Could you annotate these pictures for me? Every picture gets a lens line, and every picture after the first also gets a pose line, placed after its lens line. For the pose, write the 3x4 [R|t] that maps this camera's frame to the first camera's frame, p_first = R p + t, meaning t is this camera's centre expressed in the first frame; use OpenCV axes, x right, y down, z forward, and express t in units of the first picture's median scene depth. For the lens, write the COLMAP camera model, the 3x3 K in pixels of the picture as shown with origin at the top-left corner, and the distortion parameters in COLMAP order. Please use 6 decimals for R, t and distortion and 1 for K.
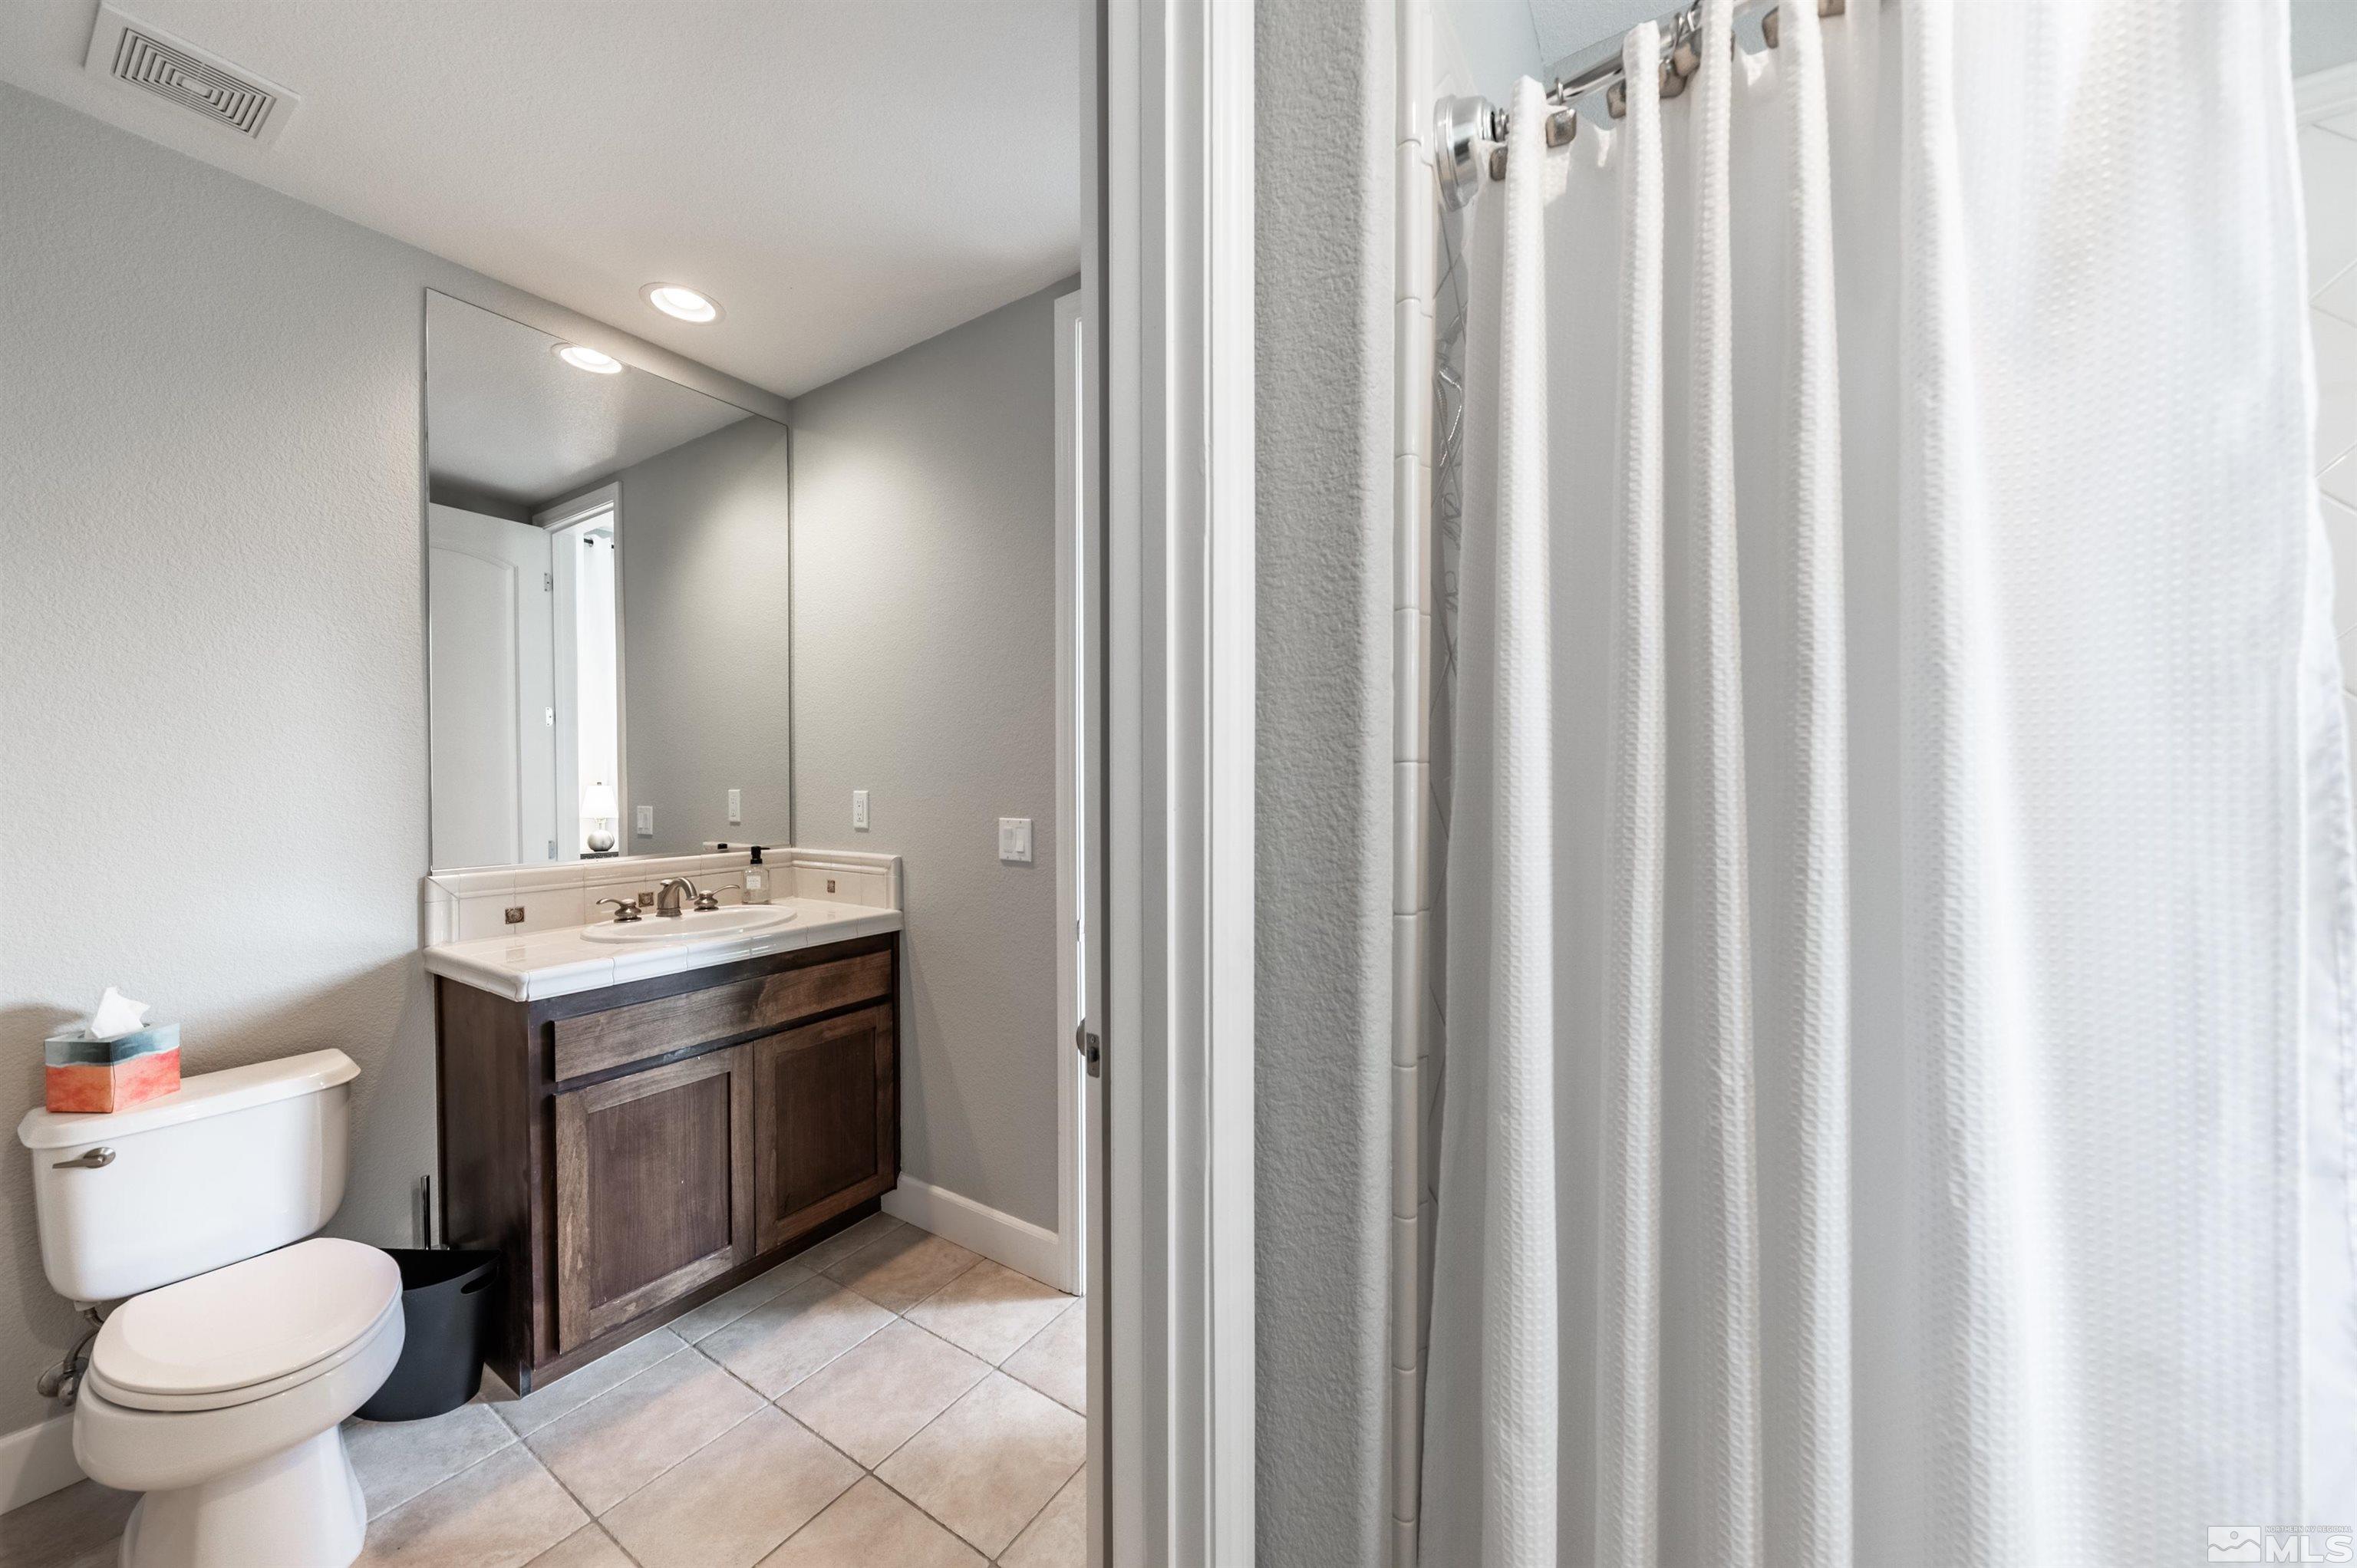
lens RADIAL K [[818.0, 0, 1176.5], [0, 818.0, 792.3], [0, 0, 1]] dist [0.011646, -0.004850]
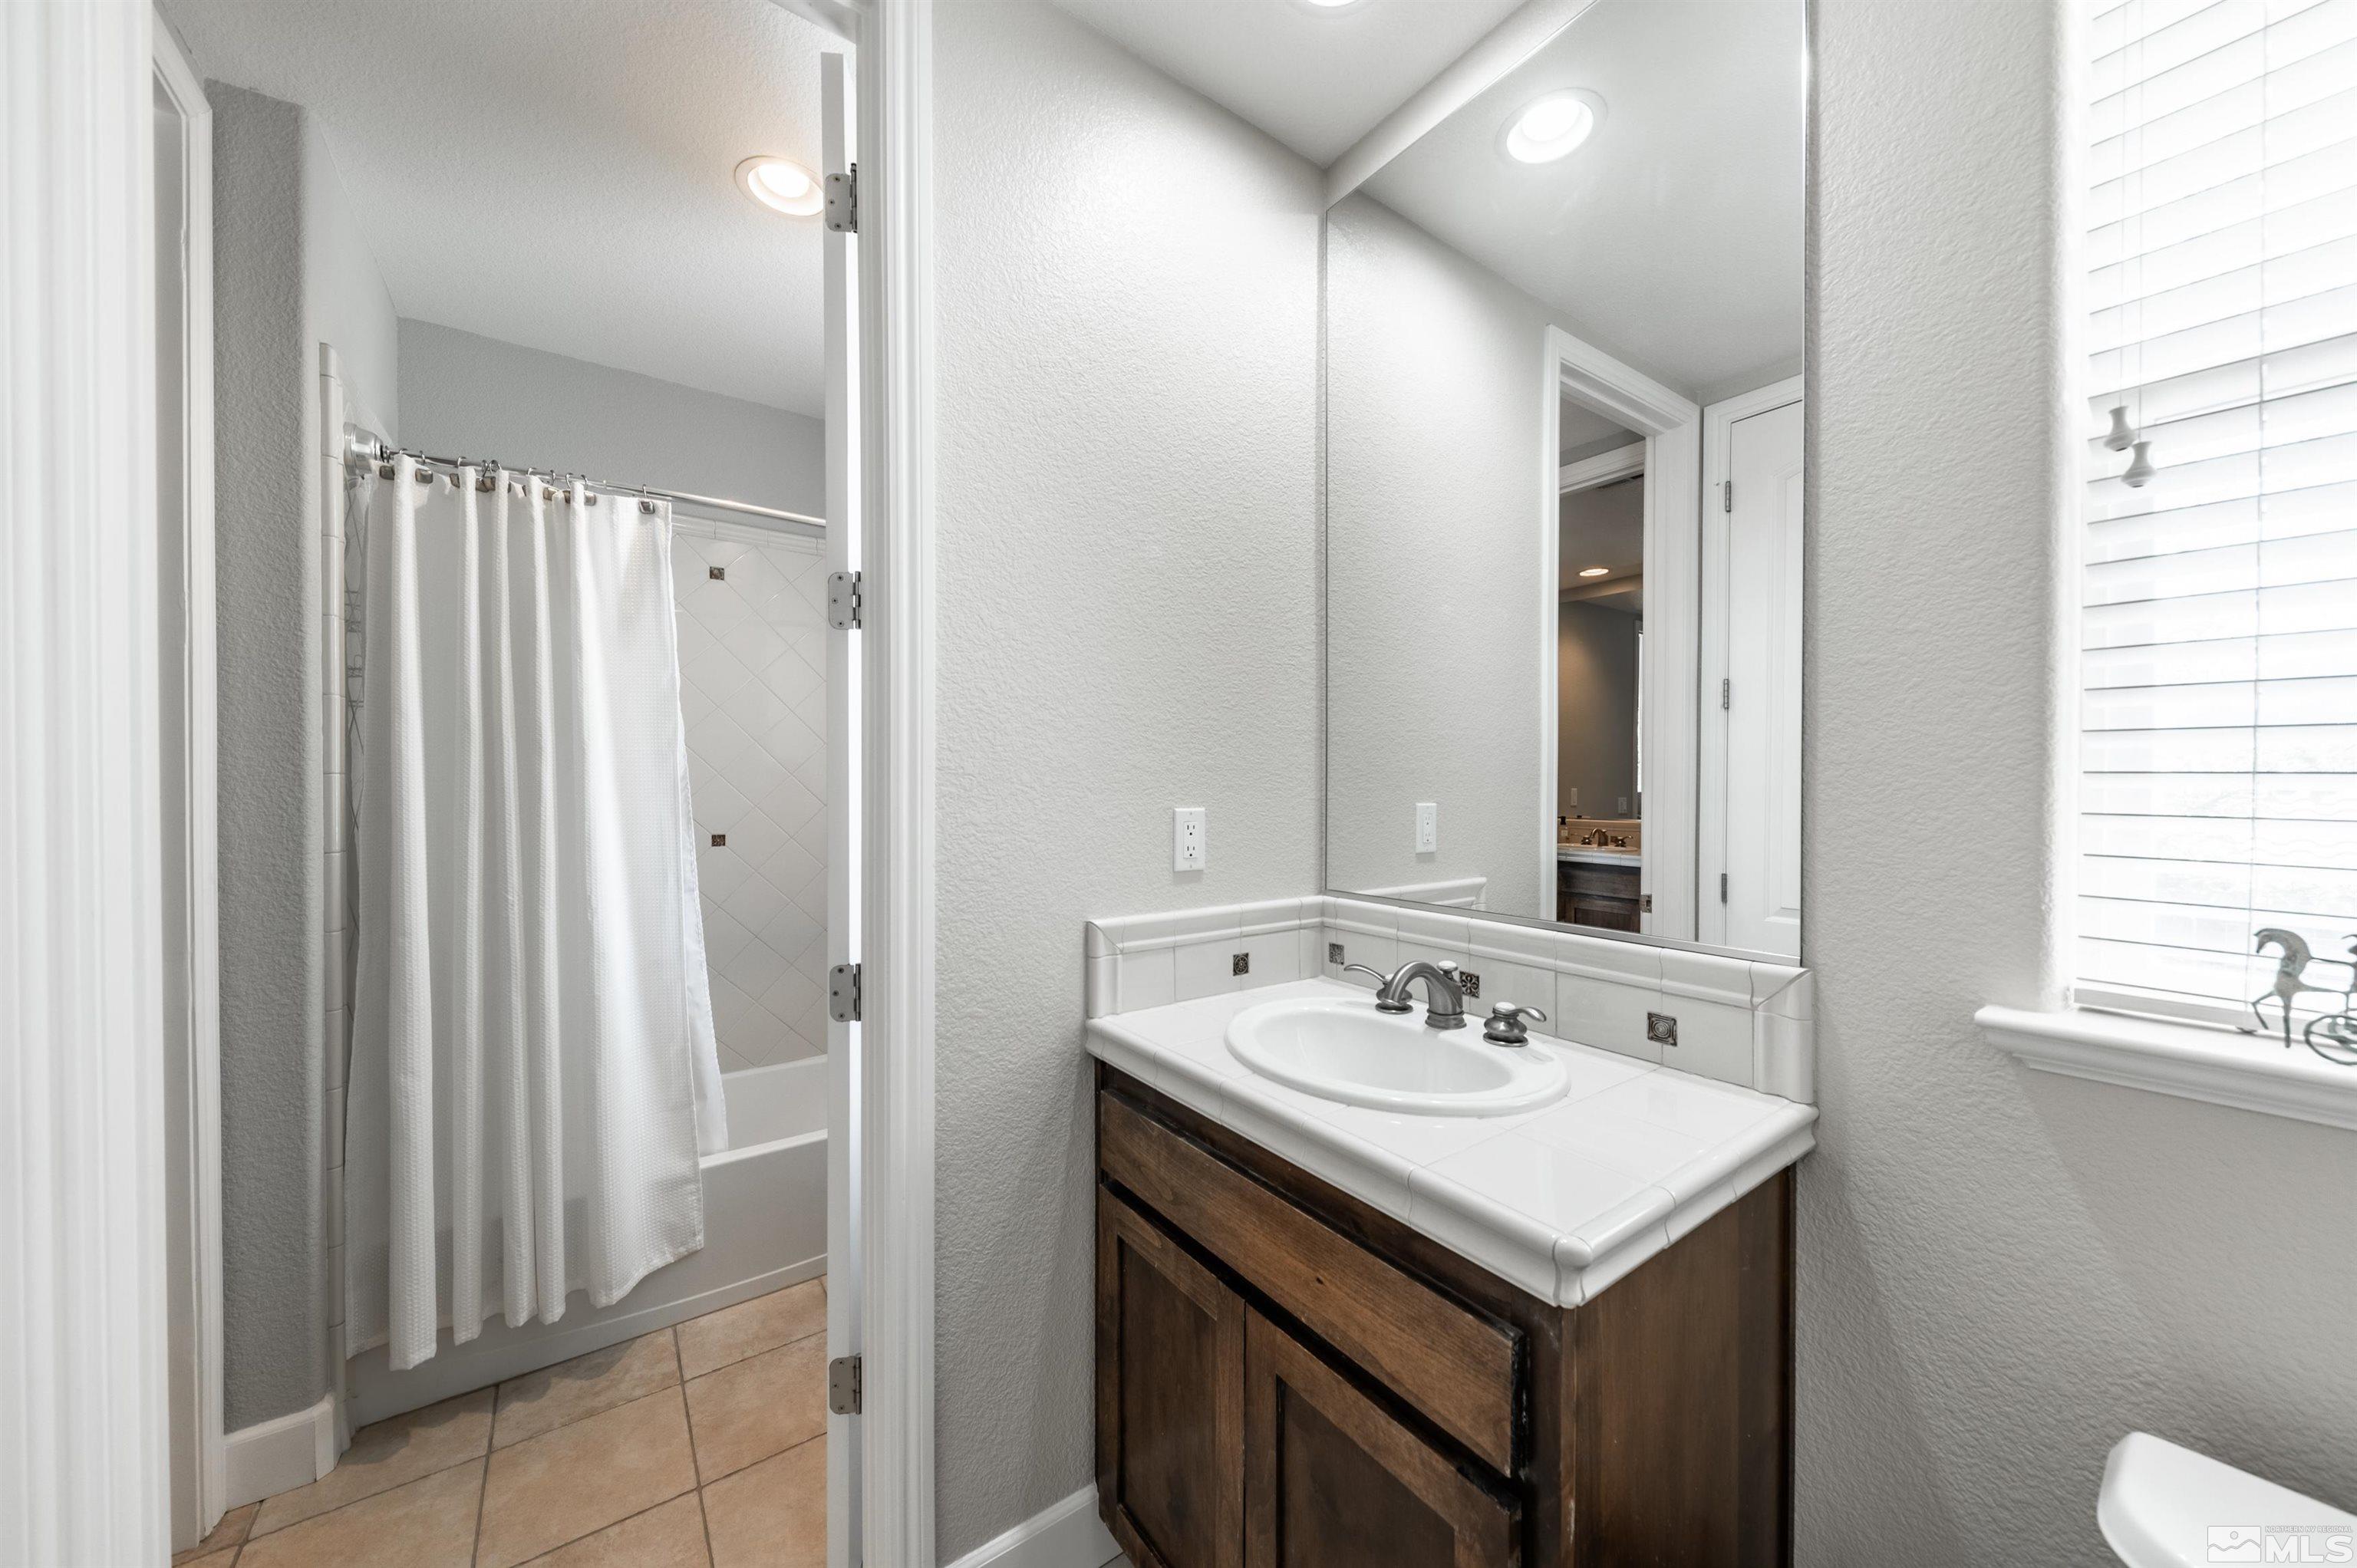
lens RADIAL K [[818.0, 0, 1176.5], [0, 818.0, 792.3], [0, 0, 1]] dist [0.011646, -0.004850]
pose [[0.354226, -0.008153, 0.935124, -0.845068], [0.010086, 0.999937, 0.004898, 0.017478], [-0.935106, 0.007696, 0.354286, -1.573018]]
